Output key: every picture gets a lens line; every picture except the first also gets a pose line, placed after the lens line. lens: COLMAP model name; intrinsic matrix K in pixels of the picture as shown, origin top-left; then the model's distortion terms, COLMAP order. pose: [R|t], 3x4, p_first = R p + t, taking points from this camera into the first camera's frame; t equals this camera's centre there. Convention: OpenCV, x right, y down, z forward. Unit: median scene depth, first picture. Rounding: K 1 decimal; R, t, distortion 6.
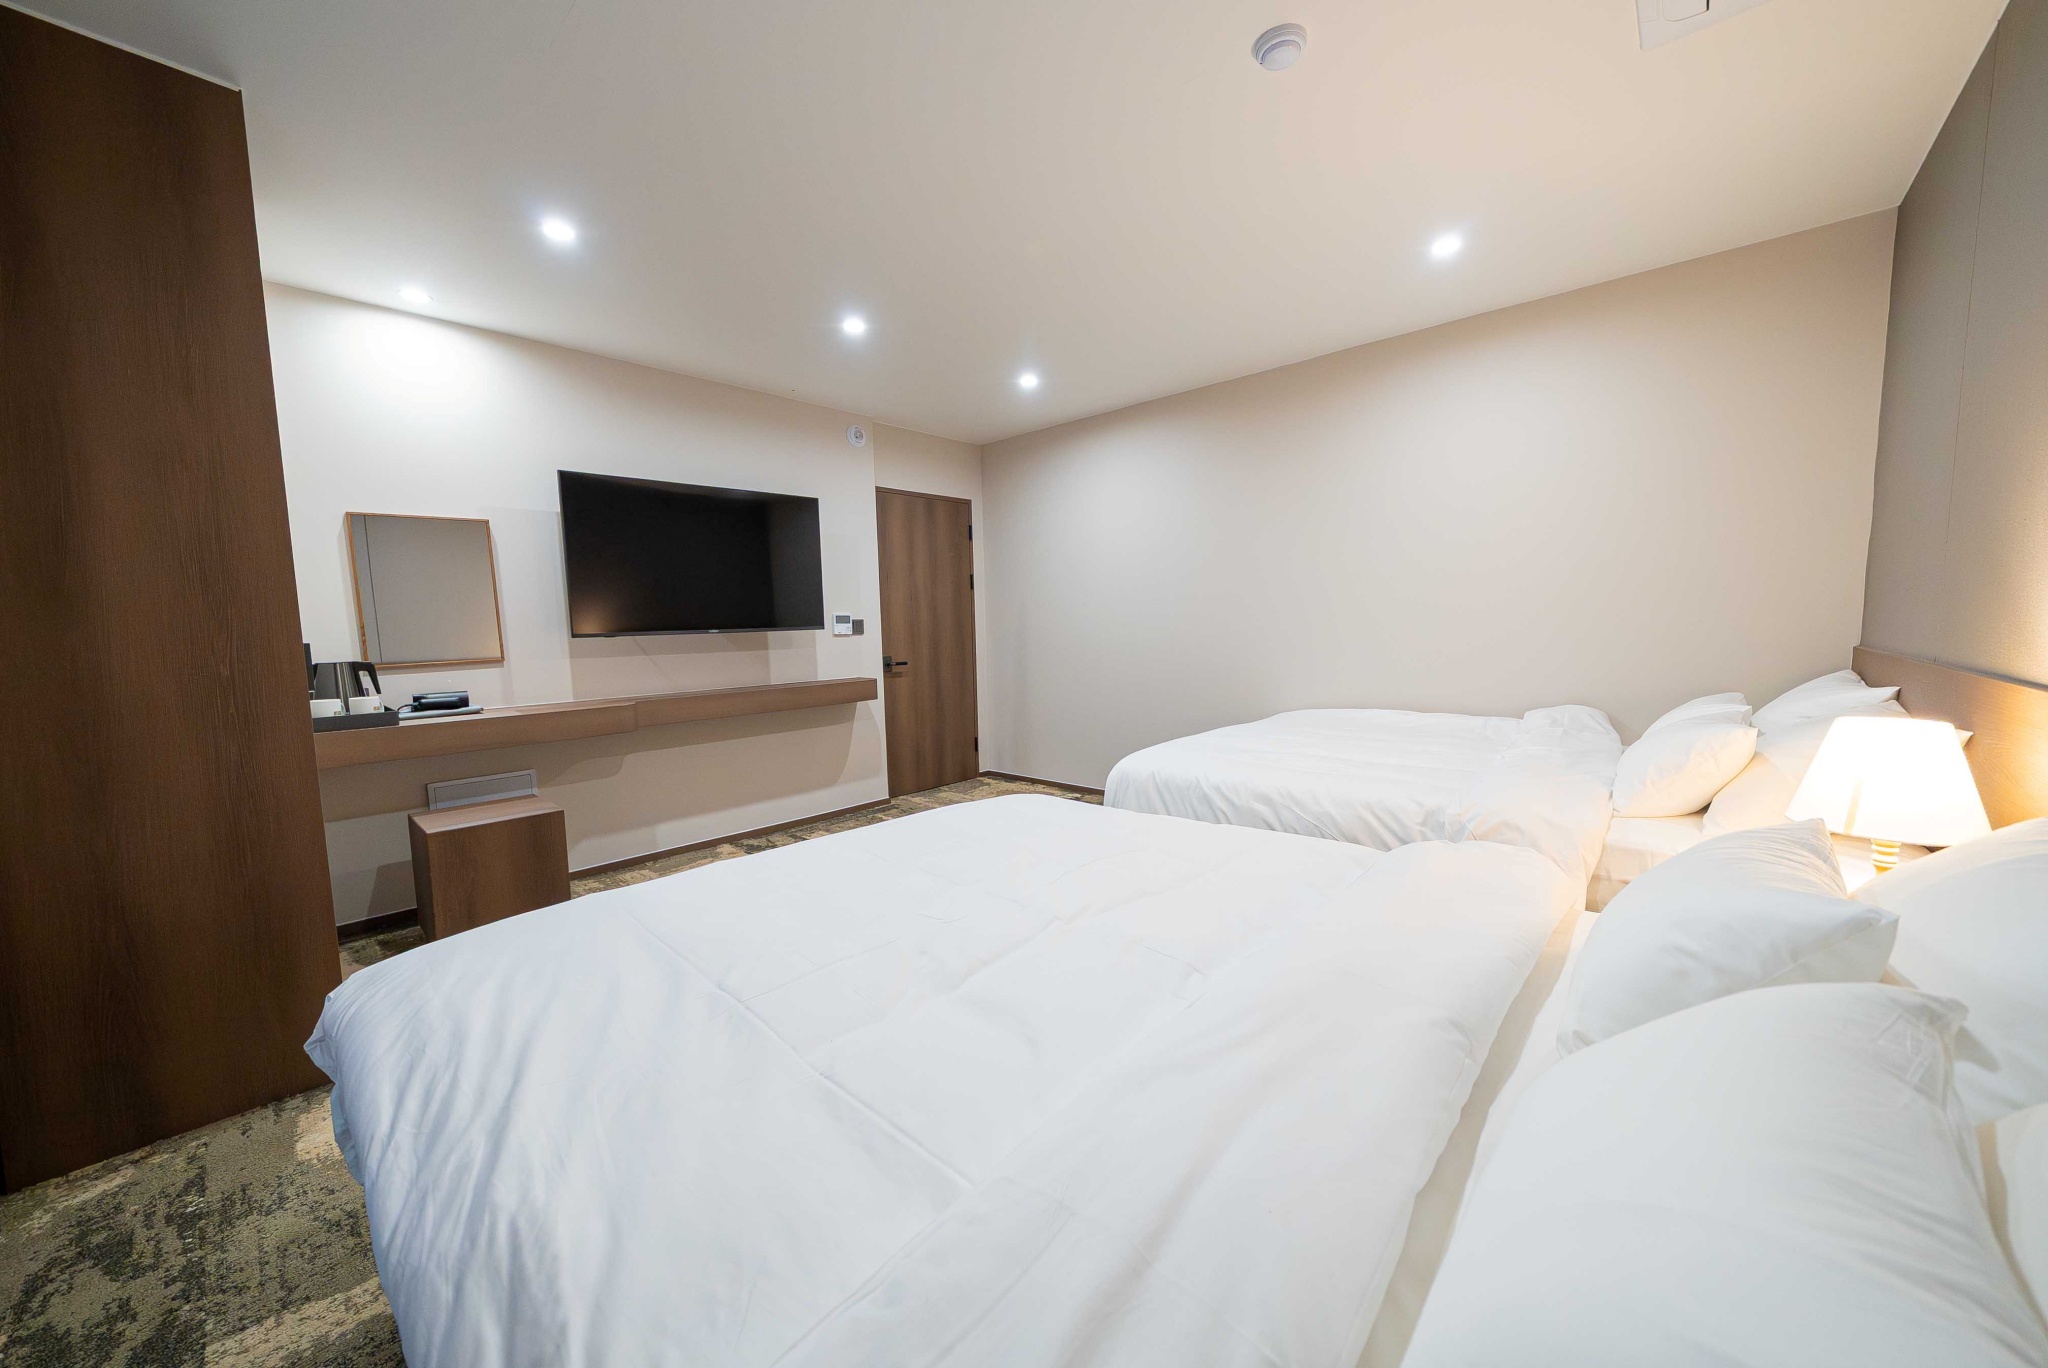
lens RADIAL K [[691.8, 0, 1007.0], [0, 691.8, 697.1], [0, 0, 1]] dist [-0.001377, 0.000052]
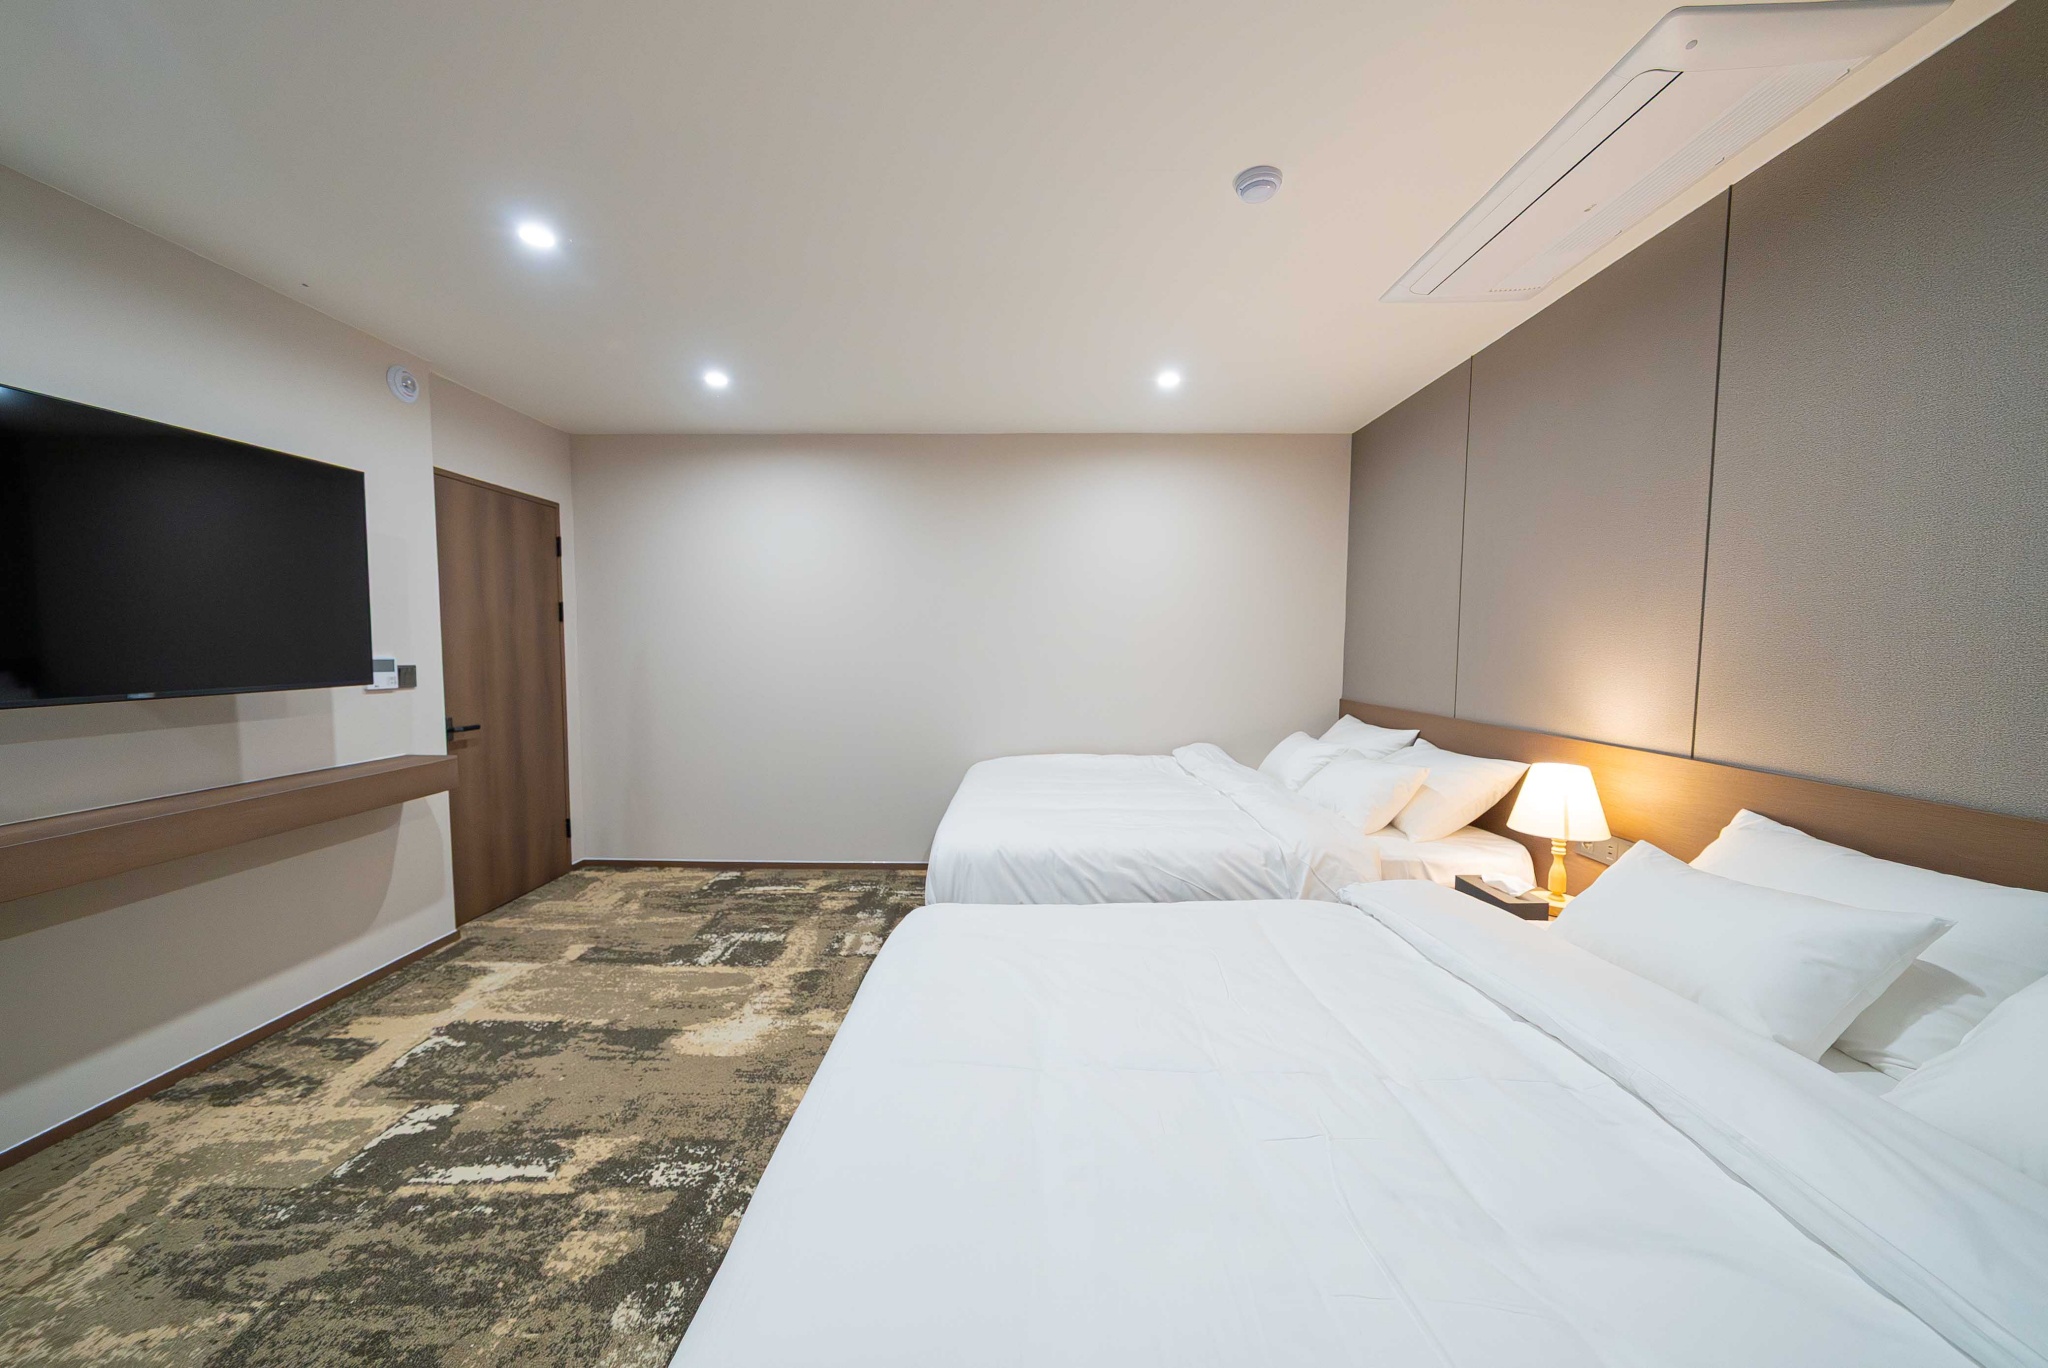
lens RADIAL K [[691.8, 0, 1007.0], [0, 691.8, 697.1], [0, 0, 1]] dist [-0.001377, 0.000052]
pose [[0.763193, -0.020729, 0.645838, -0.208827], [0.048333, 0.998517, -0.025067, -0.040025], [-0.644361, 0.050347, 0.763063, 0.152799]]
